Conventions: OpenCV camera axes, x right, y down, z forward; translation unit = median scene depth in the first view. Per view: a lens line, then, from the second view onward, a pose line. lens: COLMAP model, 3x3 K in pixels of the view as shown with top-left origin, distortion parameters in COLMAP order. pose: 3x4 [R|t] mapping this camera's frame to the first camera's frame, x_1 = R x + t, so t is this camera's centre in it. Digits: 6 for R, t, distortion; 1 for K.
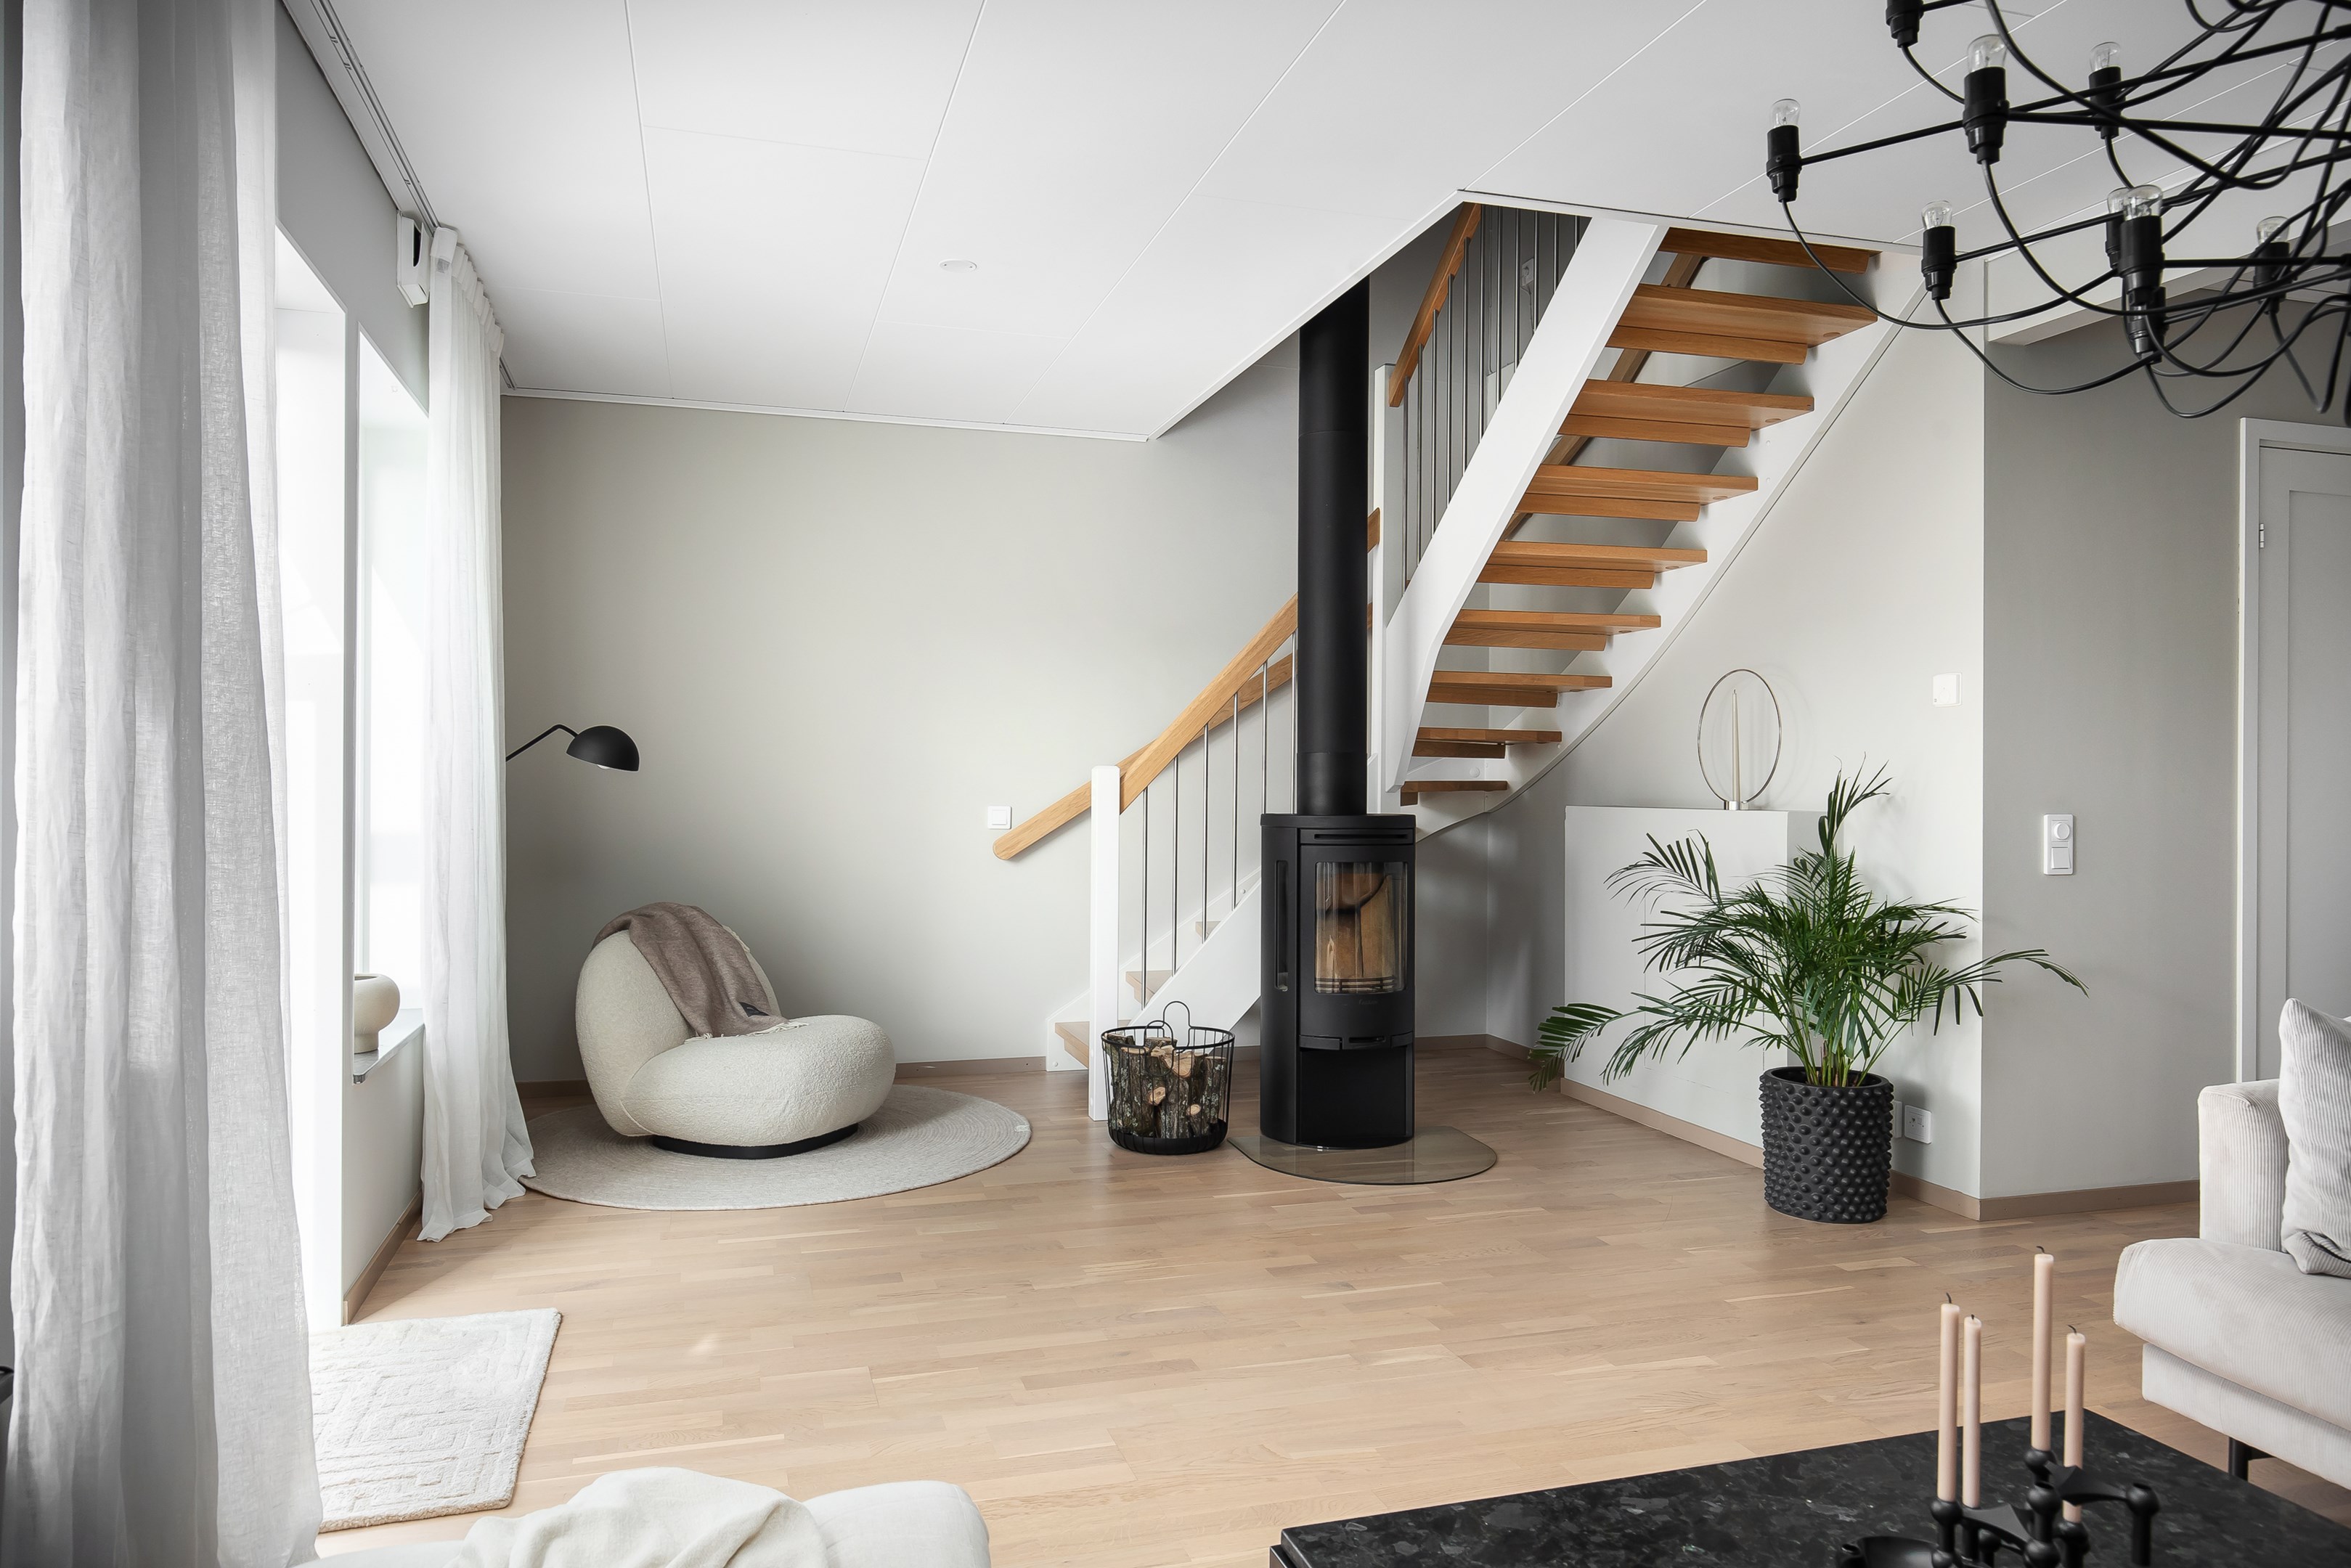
lens RADIAL K [[1568.1, 0, 1175.5], [0, 1568.1, 784.0], [0, 0, 1]] dist [0.232310, -0.000073]
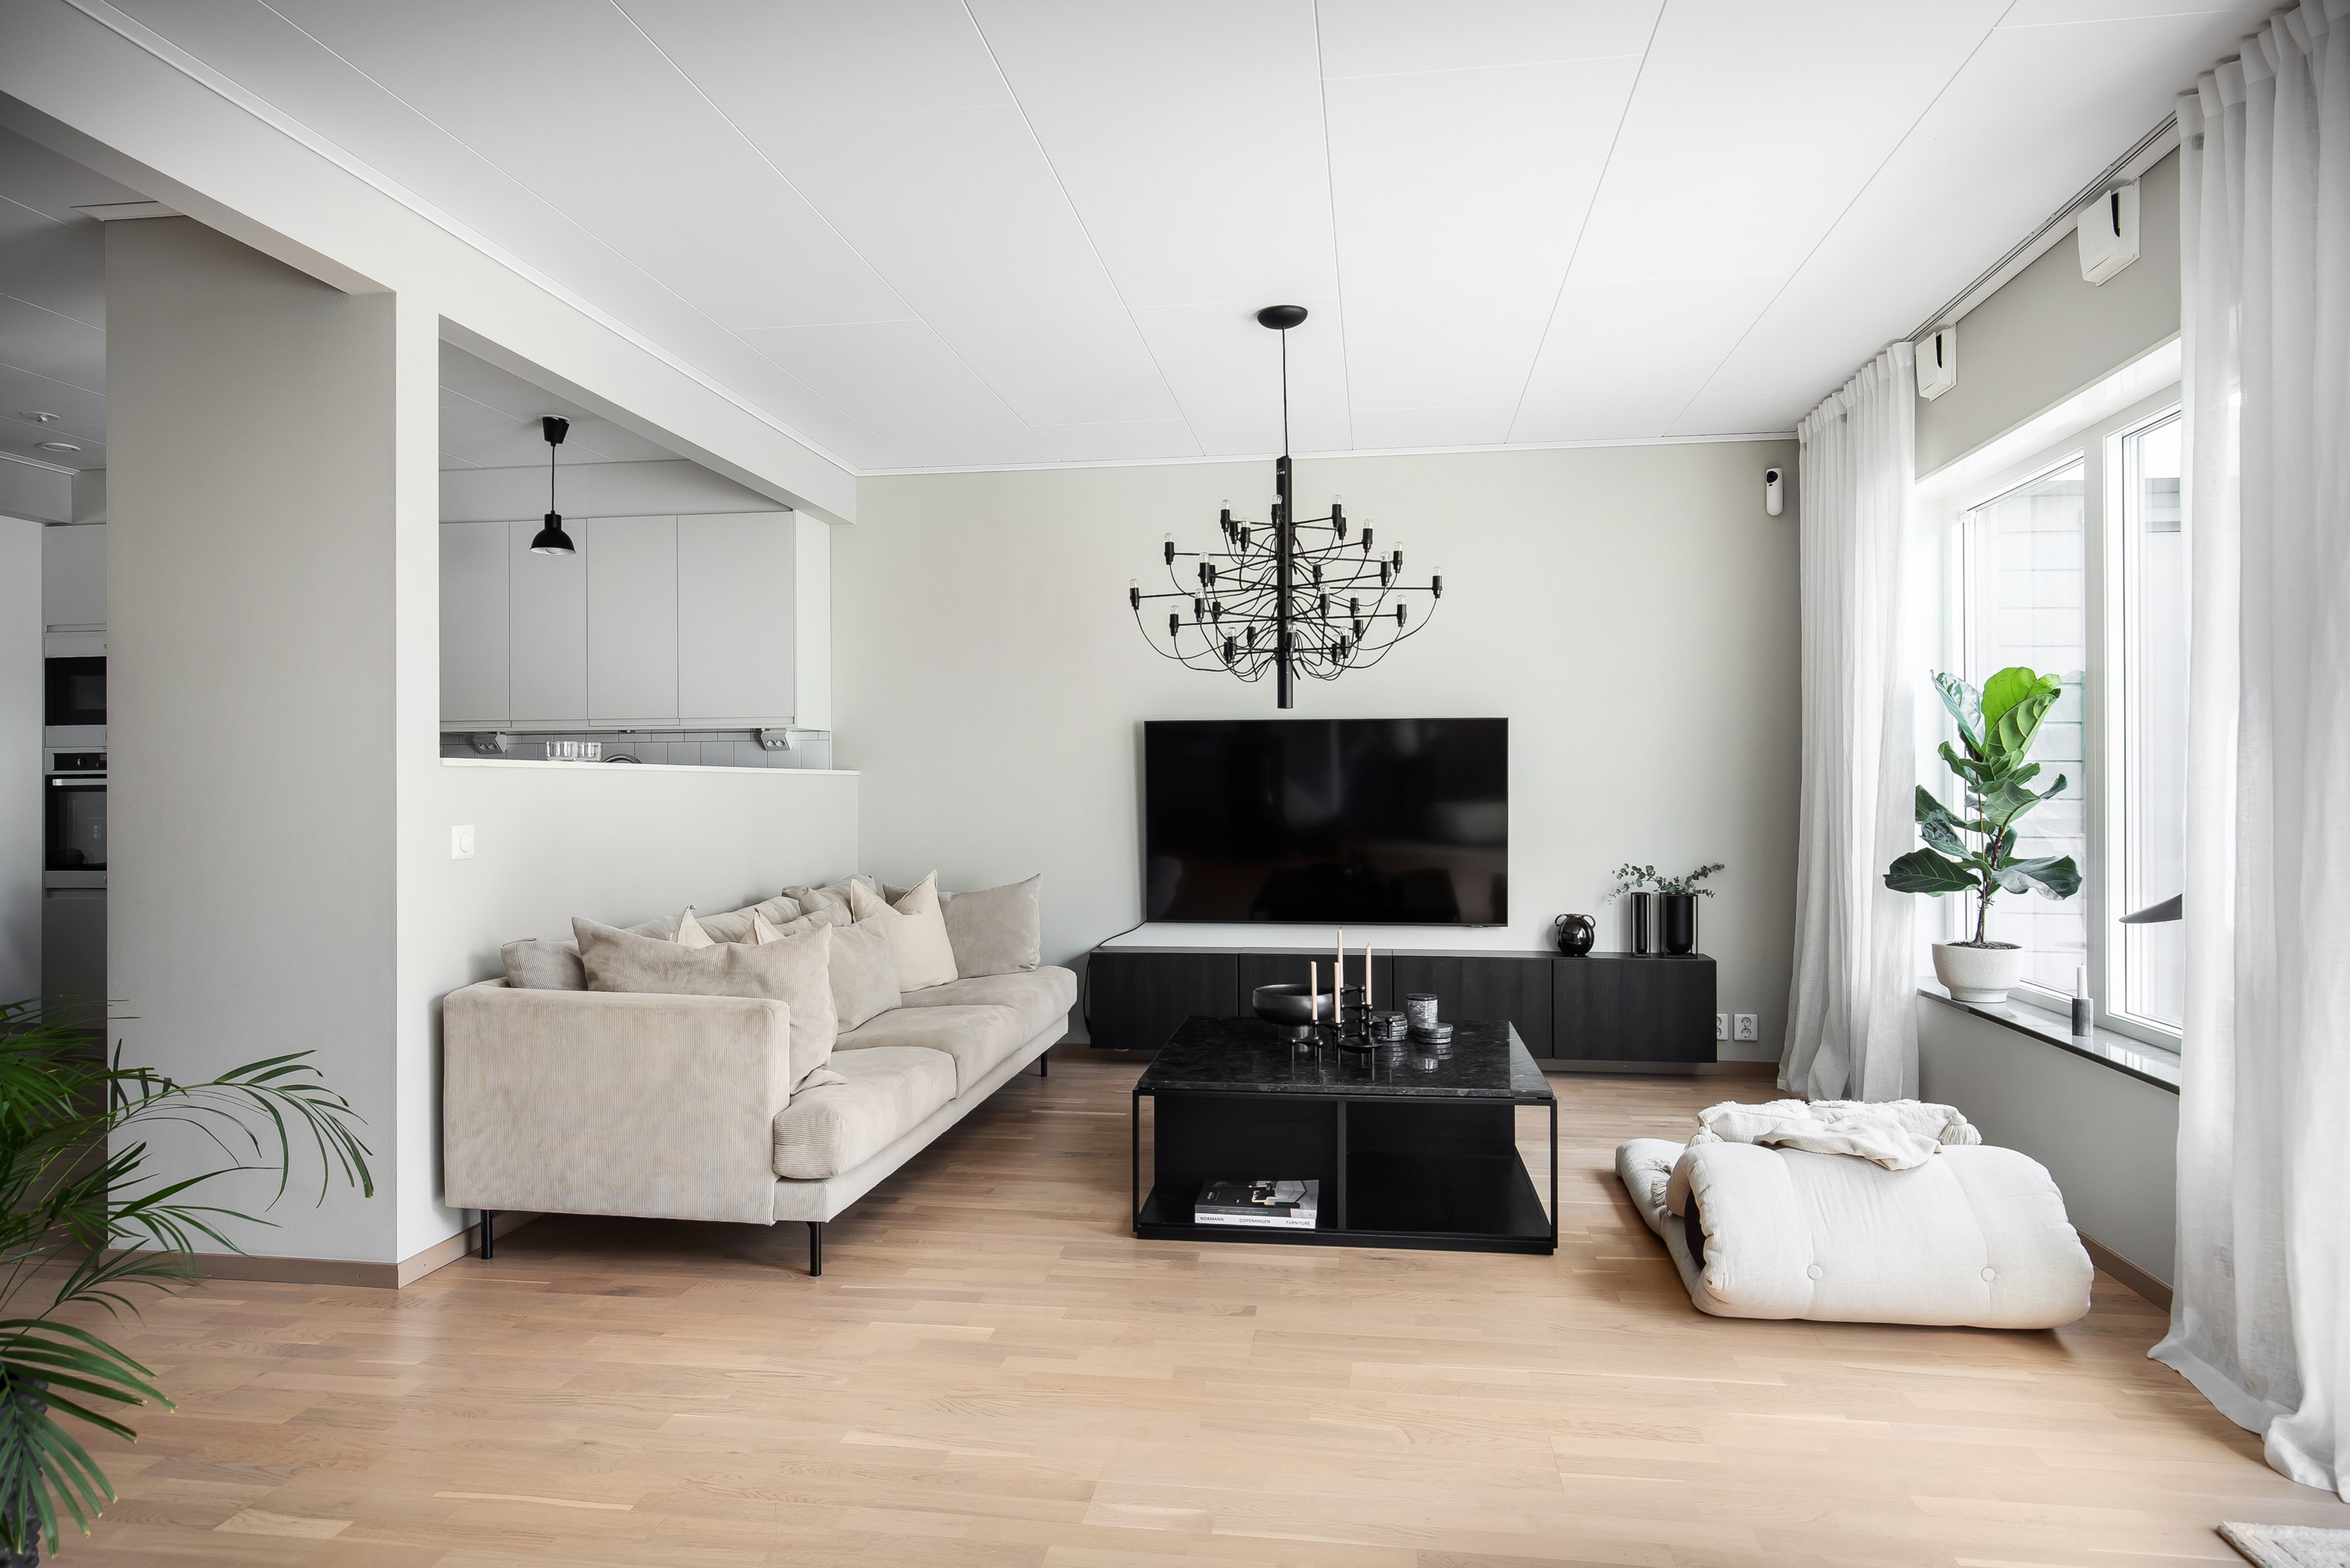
lens RADIAL K [[1376.1, 0, 1175.0], [0, 1376.1, 784.0], [0, 0, 1]] dist [-0.001785, -0.000192]
pose [[-0.902062, 0.003022, 0.431596, -0.161021], [0.005341, 0.999977, 0.004160, -0.007192], [-0.431573, 0.006058, -0.902058, 1.599242]]
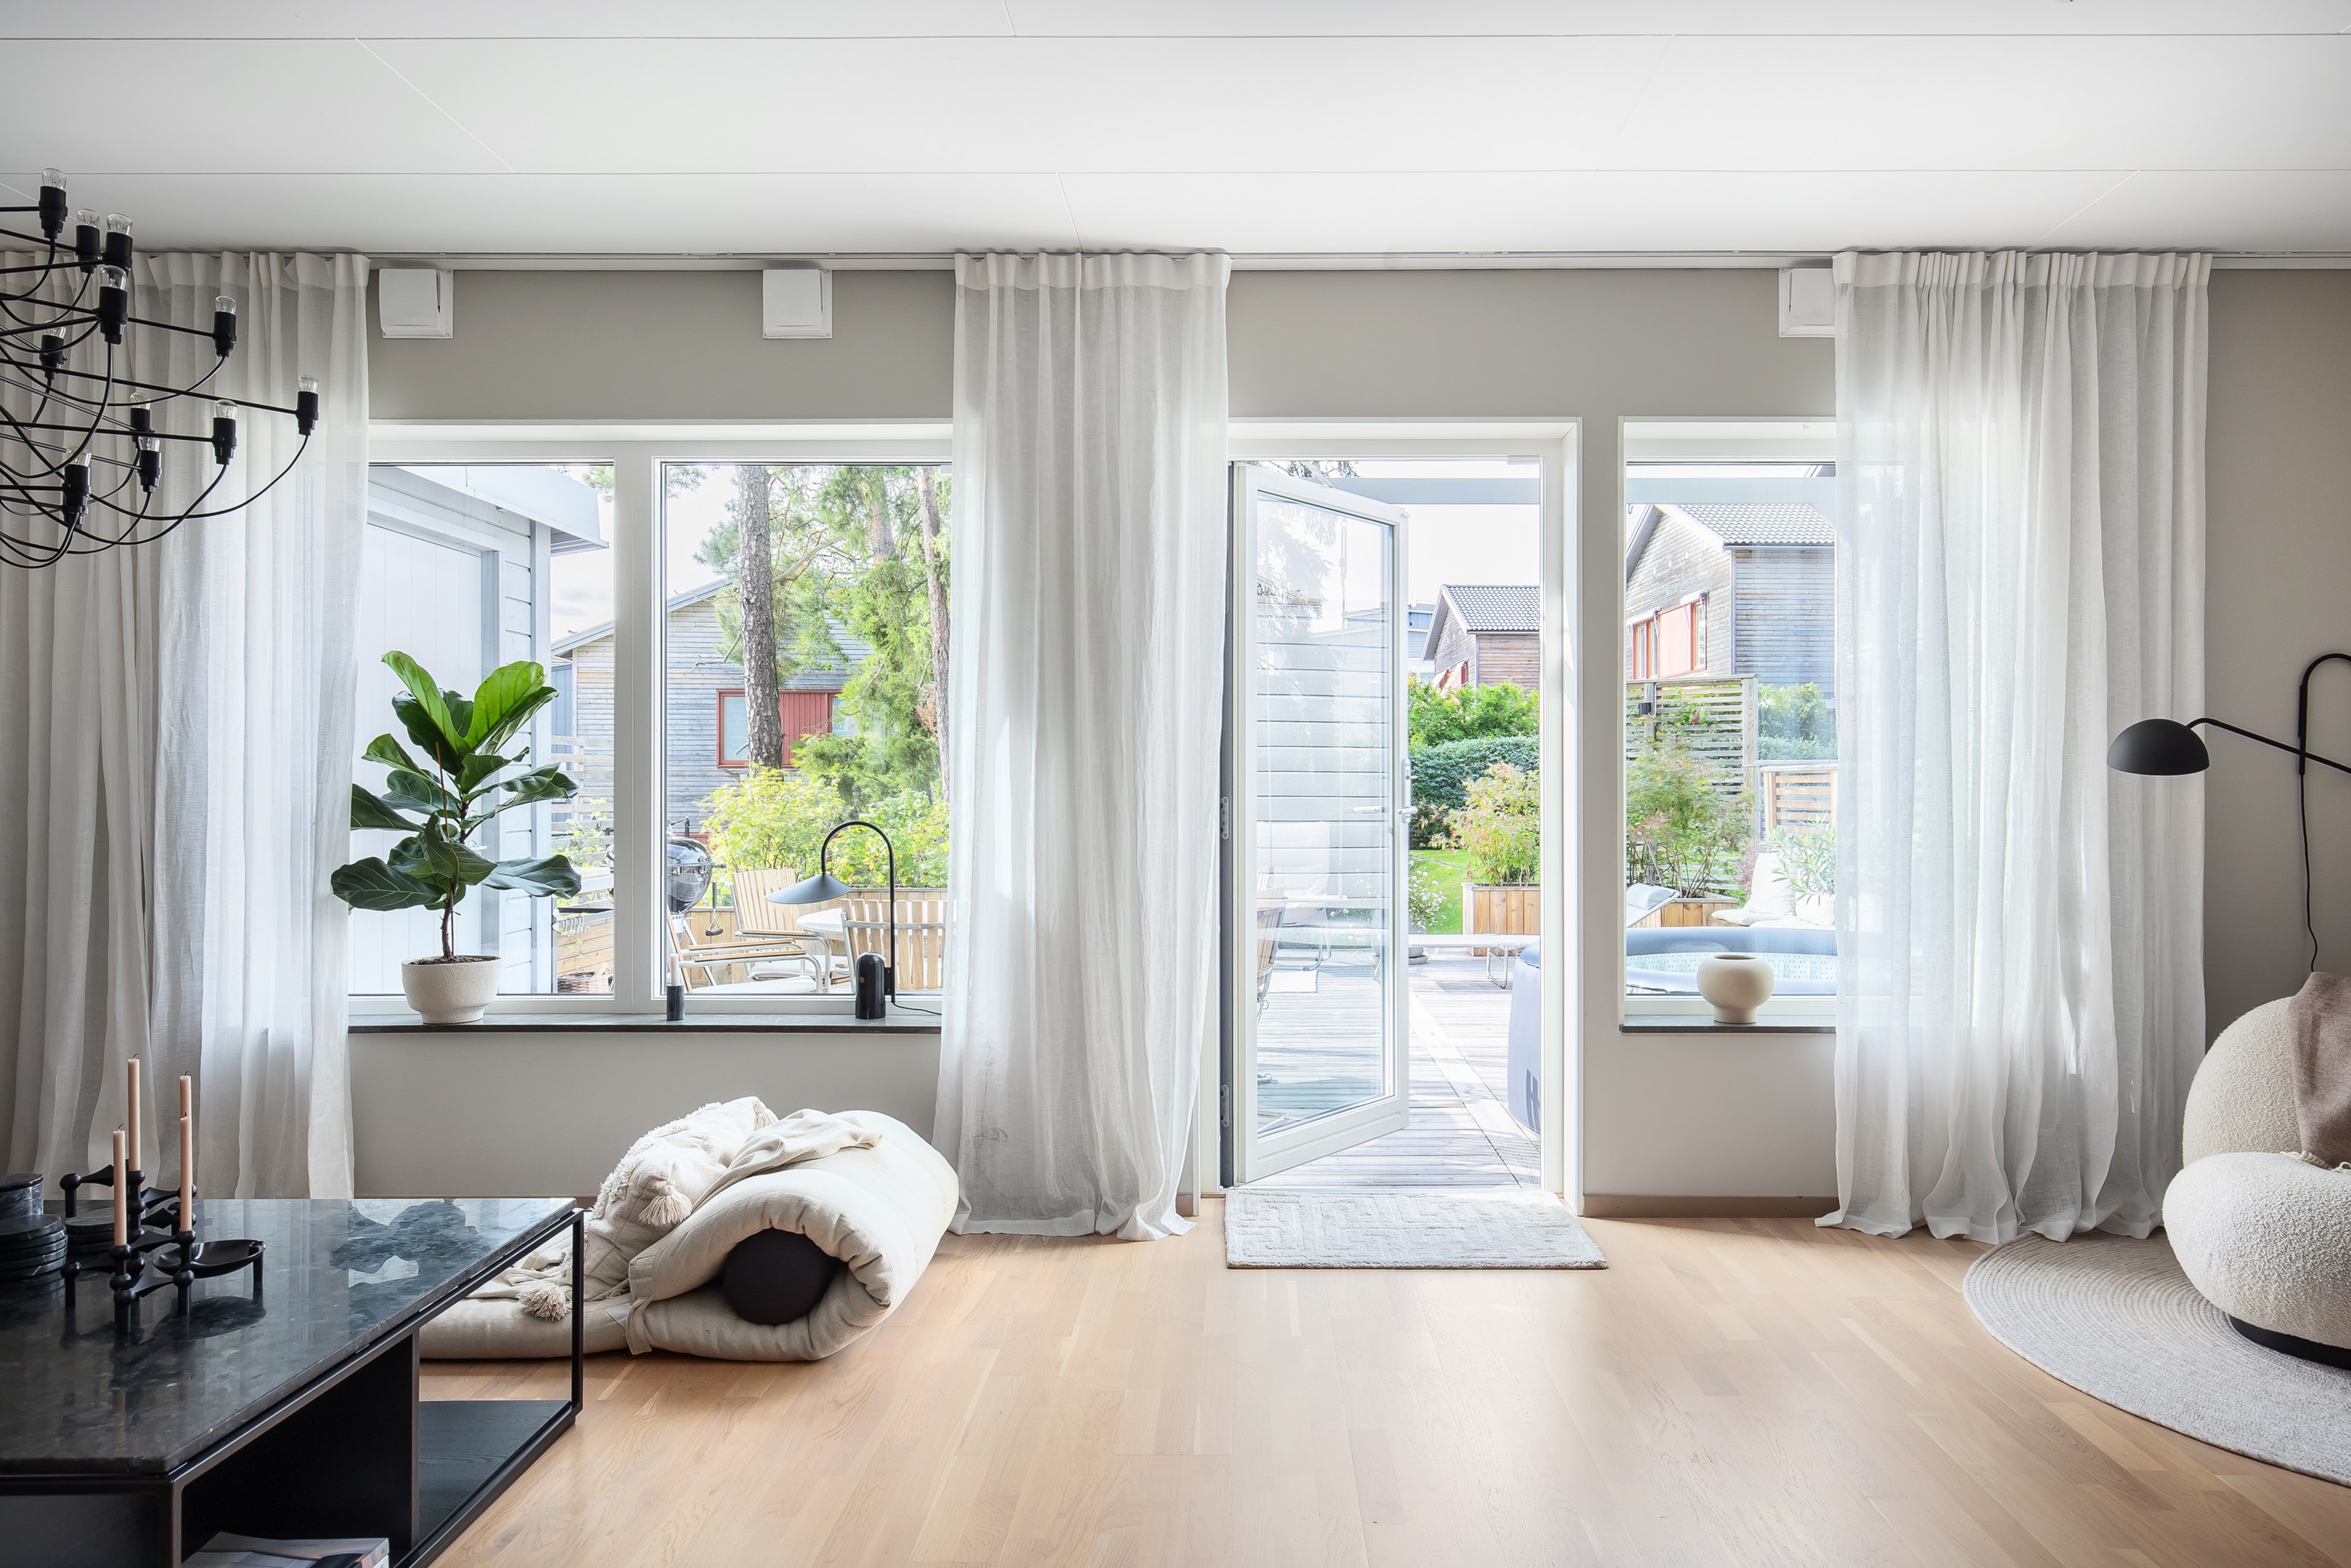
lens RADIAL K [[1529.3, 0, 1175.5], [0, 1529.3, 784.0], [0, 0, 1]] dist [0.003646, 0.001669]
pose [[-0.313095, -0.005218, -0.949708, 0.736922], [-0.007221, 0.999969, -0.003113, 0.002258], [0.949694, 0.005884, -0.313123, 1.115554]]
